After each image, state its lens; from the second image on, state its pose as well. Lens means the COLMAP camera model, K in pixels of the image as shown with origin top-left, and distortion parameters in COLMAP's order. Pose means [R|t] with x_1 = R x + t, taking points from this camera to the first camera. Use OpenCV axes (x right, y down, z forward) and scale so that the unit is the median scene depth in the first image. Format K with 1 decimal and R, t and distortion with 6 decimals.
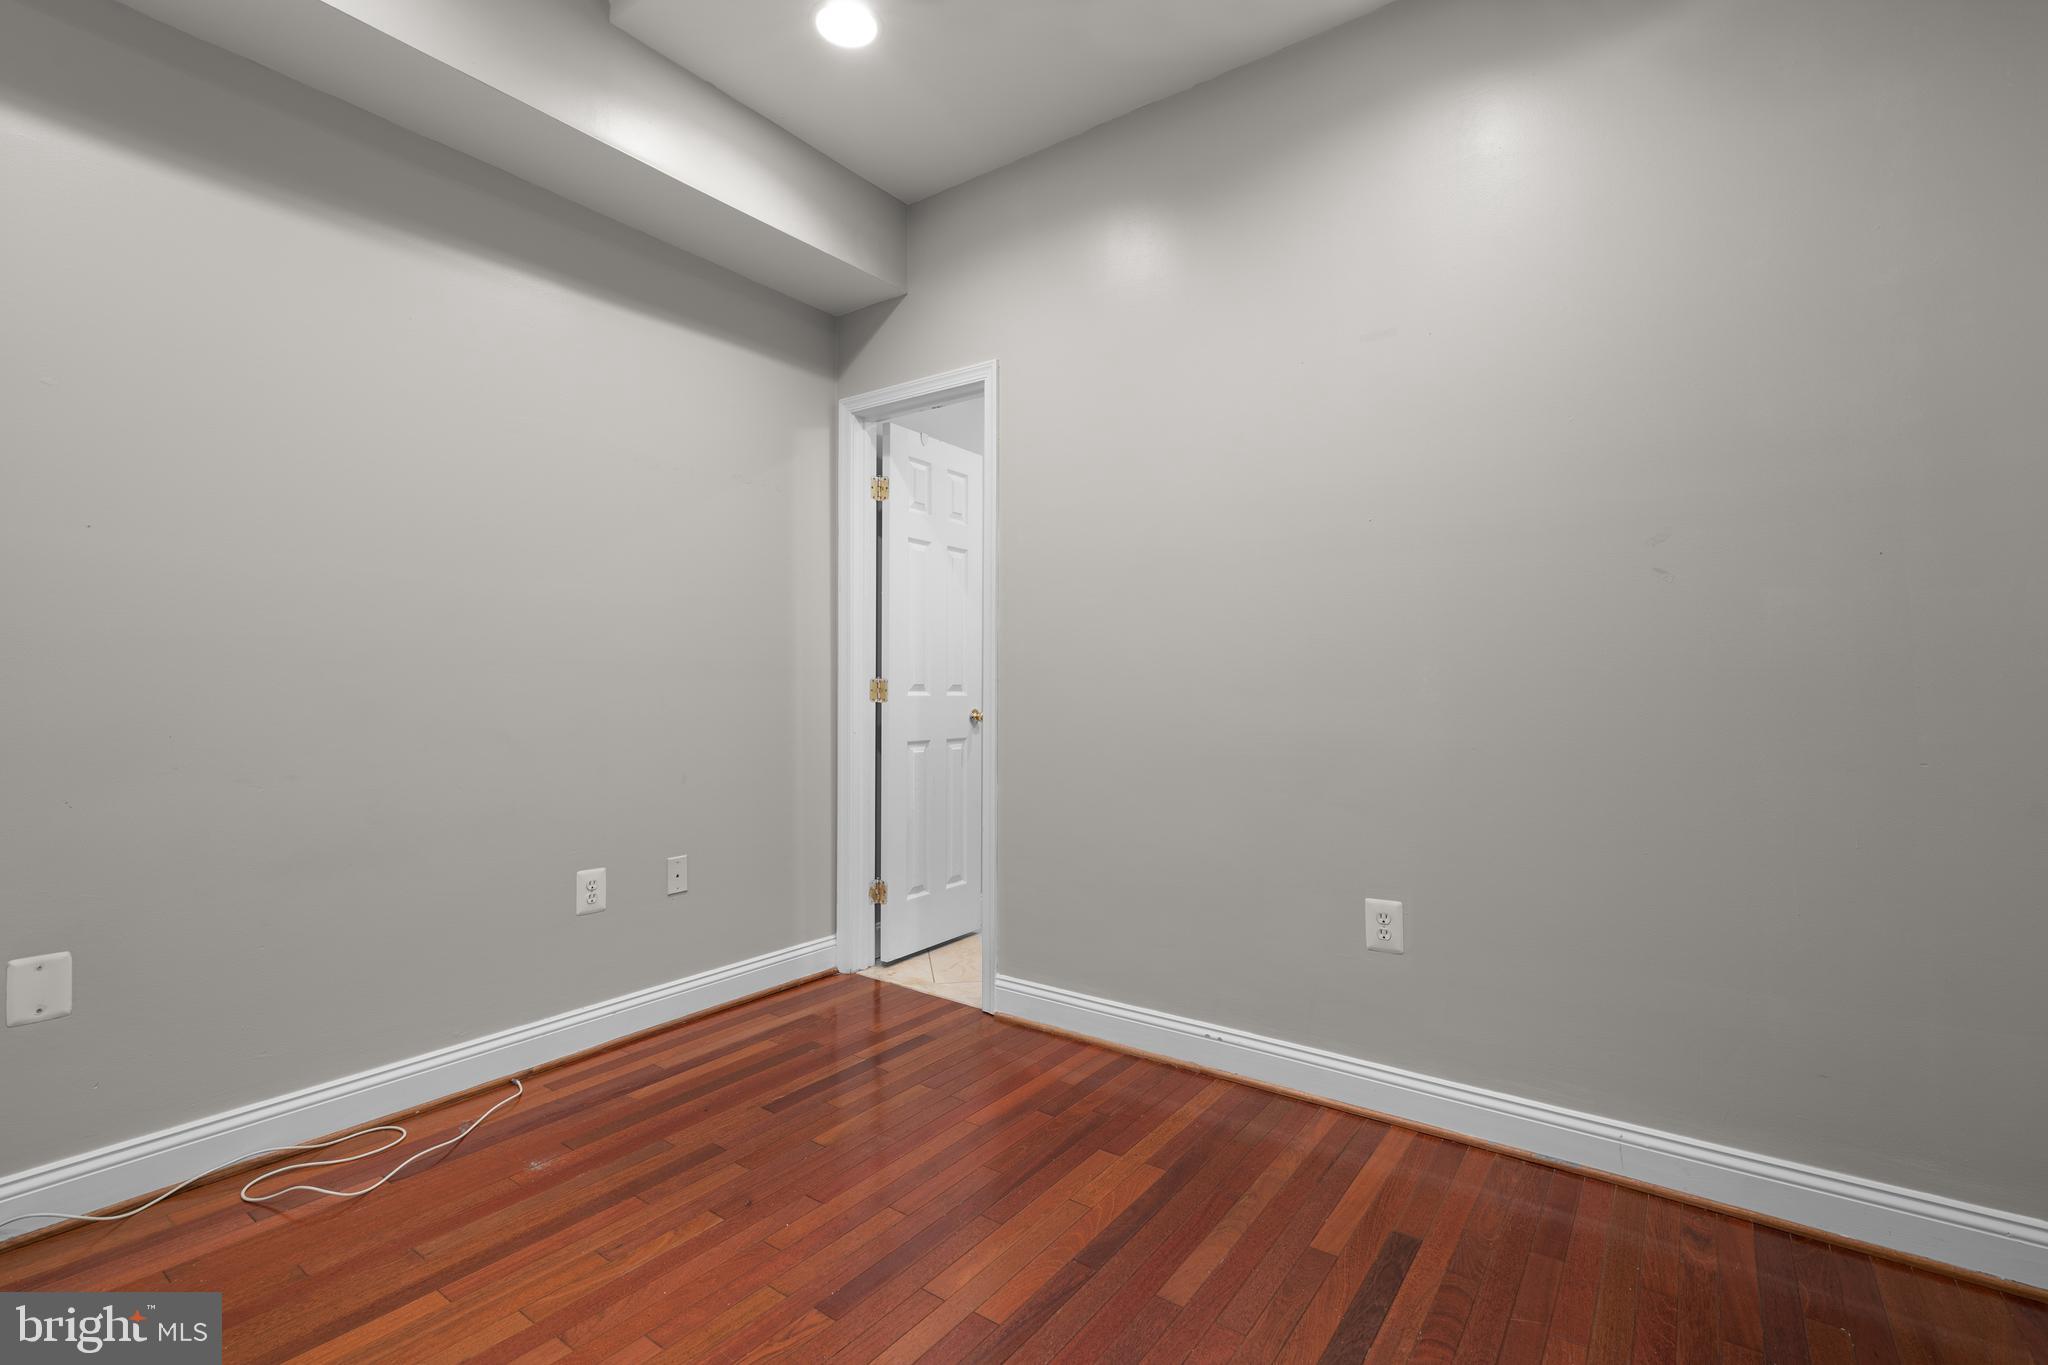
lens RADIAL K [[943.0, 0, 1009.7], [0, 943.0, 672.7], [0, 0, 1]] dist [0.000010, 0.000035]
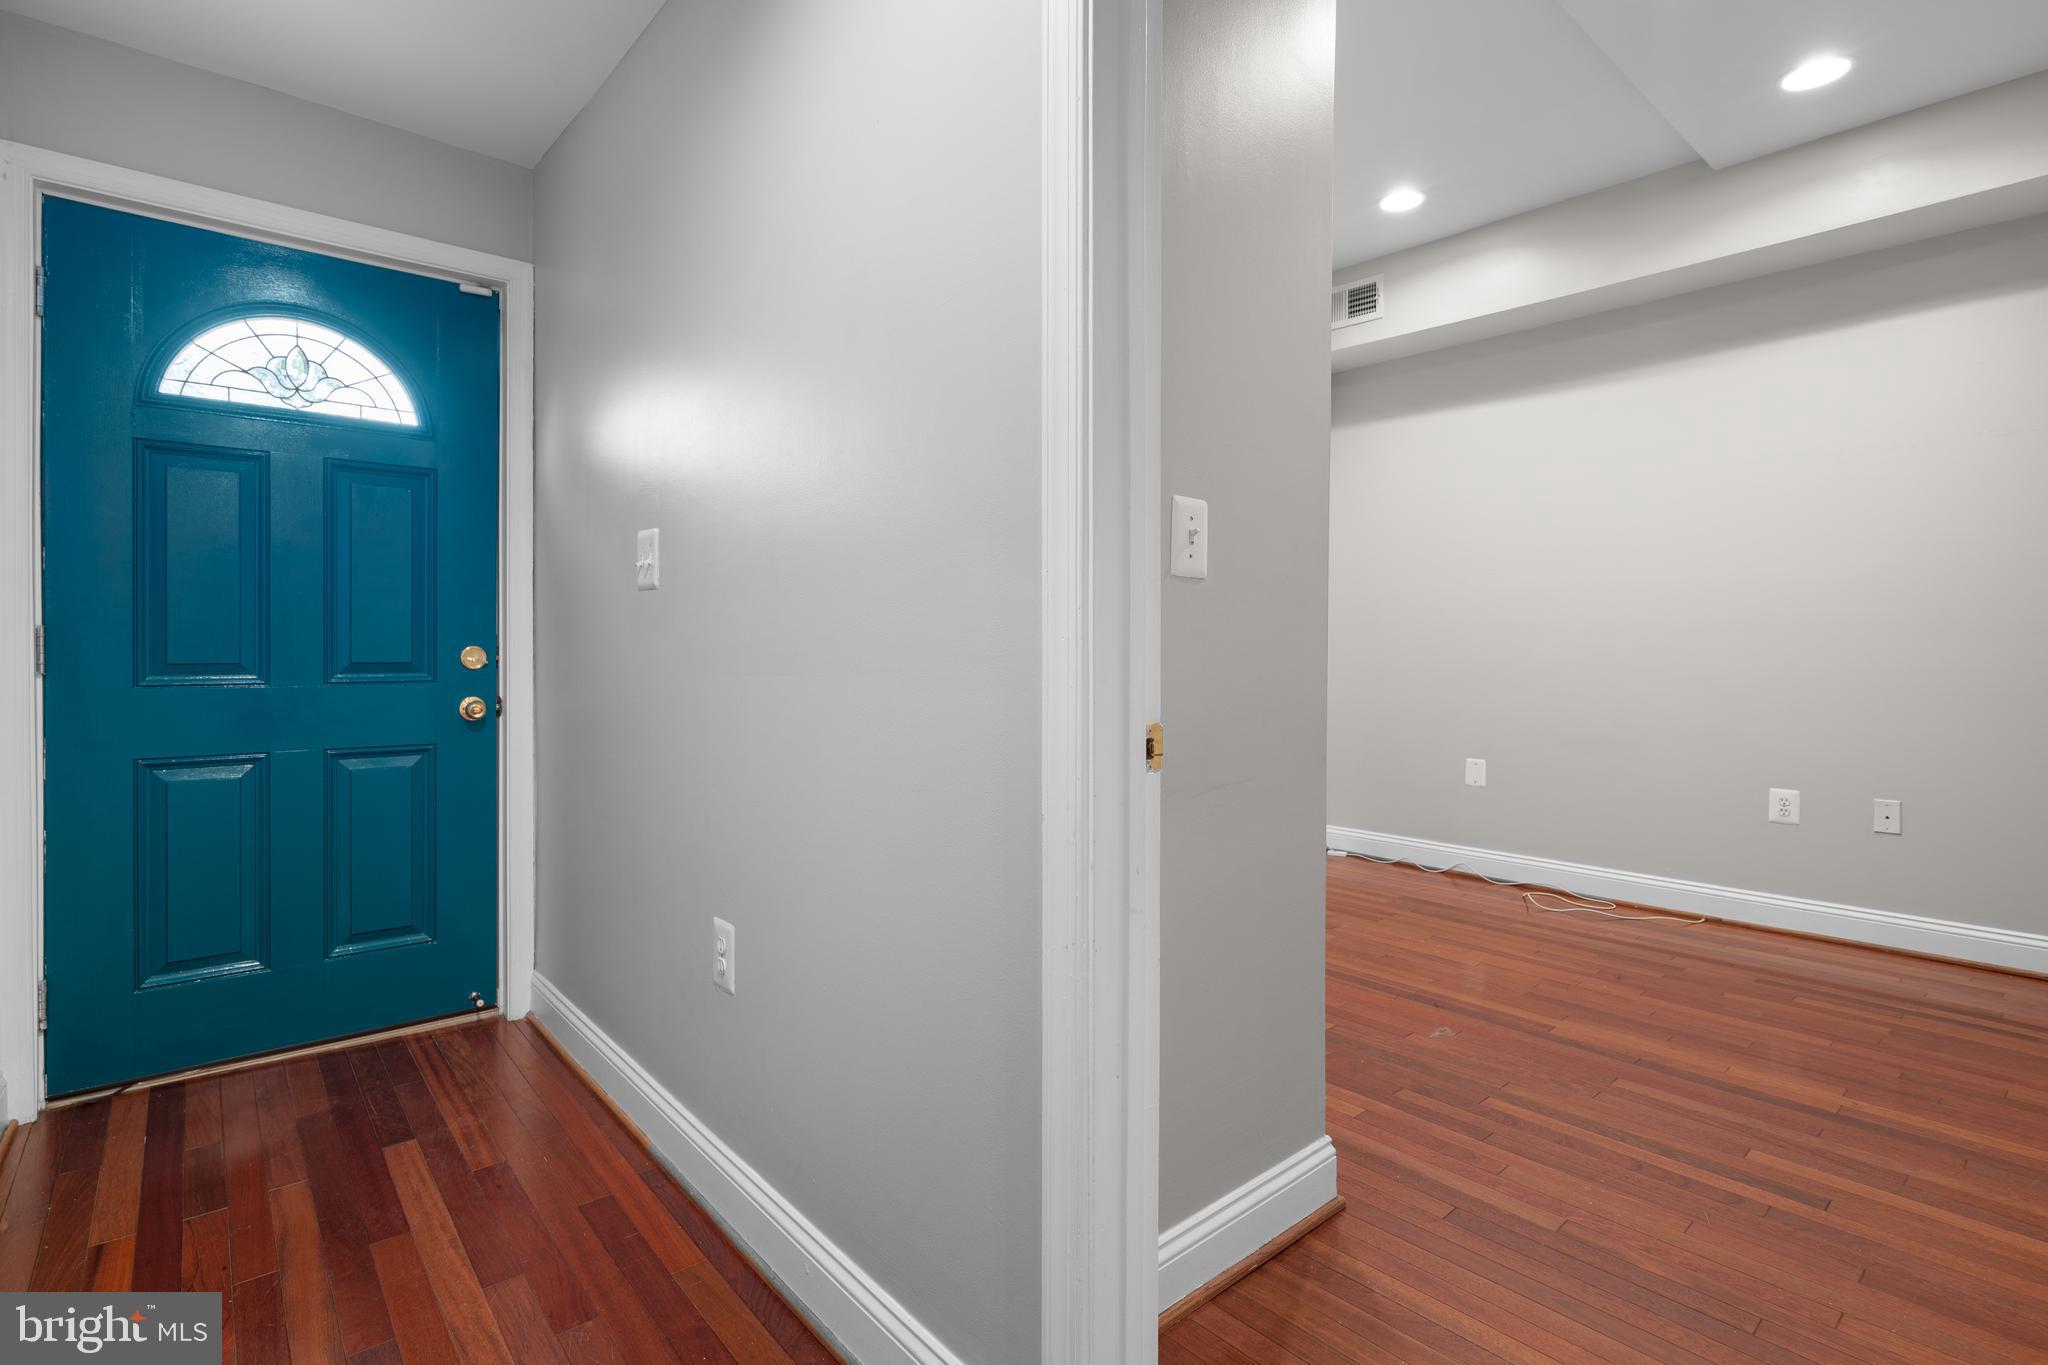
lens RADIAL K [[943.0, 0, 1009.7], [0, 943.0, 672.7], [0, 0, 1]] dist [0.000010, 0.000035]
pose [[-0.217623, 0.022652, -0.975770, 1.193076], [0.008868, 0.999735, 0.021230, 0.018348], [0.975993, -0.004033, -0.217767, 0.305838]]
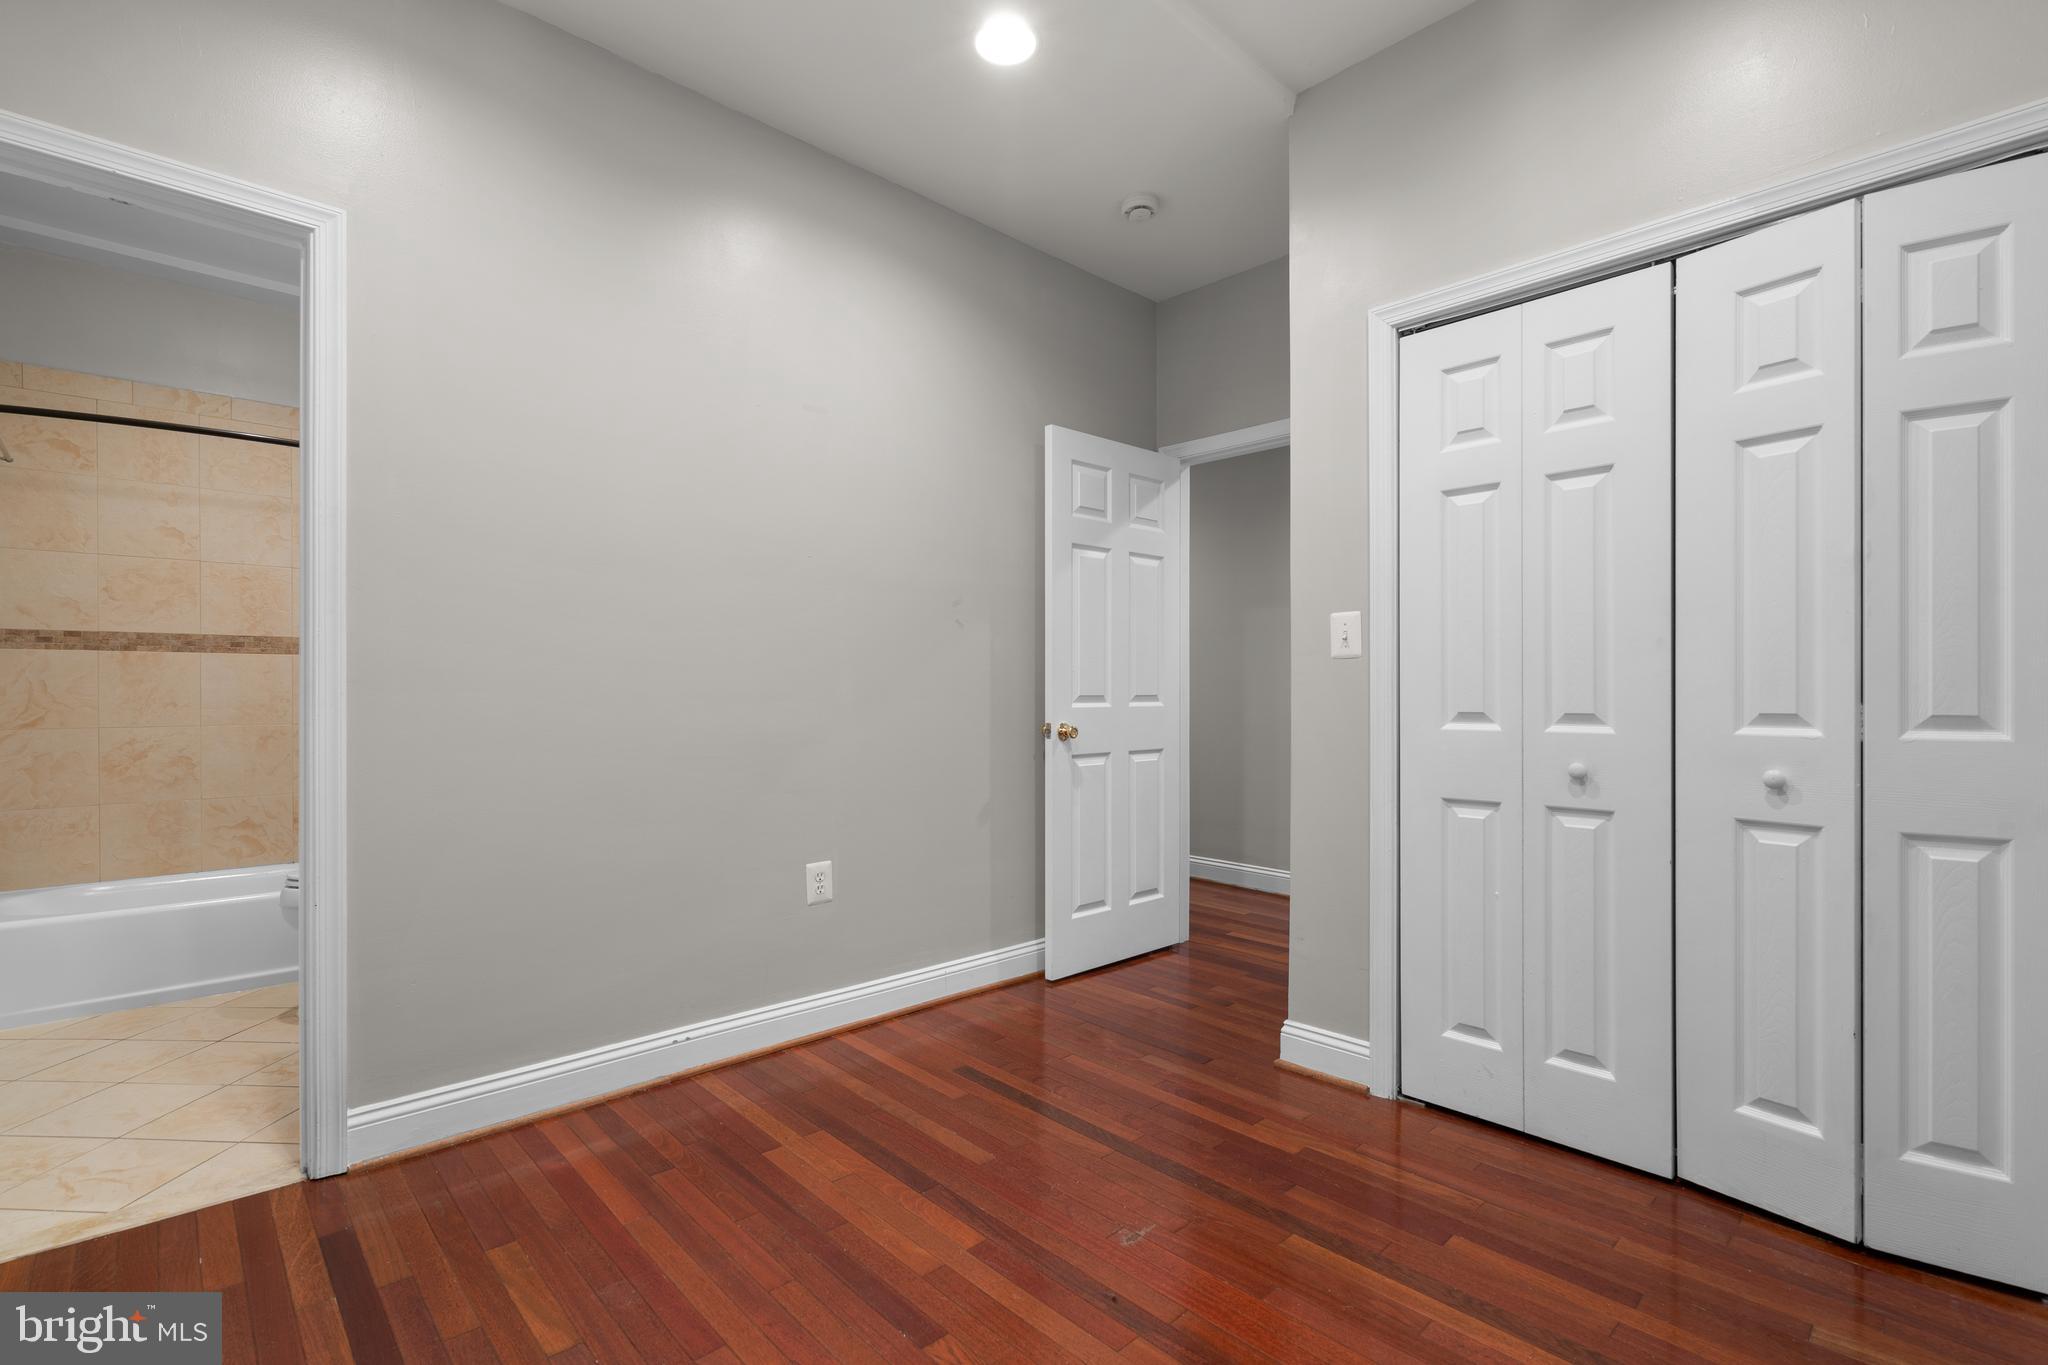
lens RADIAL K [[943.0, 0, 1009.7], [0, 943.0, 672.7], [0, 0, 1]] dist [0.000010, 0.000035]
pose [[0.174665, 0.020137, 0.984422, -0.790145], [-0.012189, 0.999758, -0.018288, 0.008030], [-0.984553, -0.008805, 0.174868, 0.524647]]
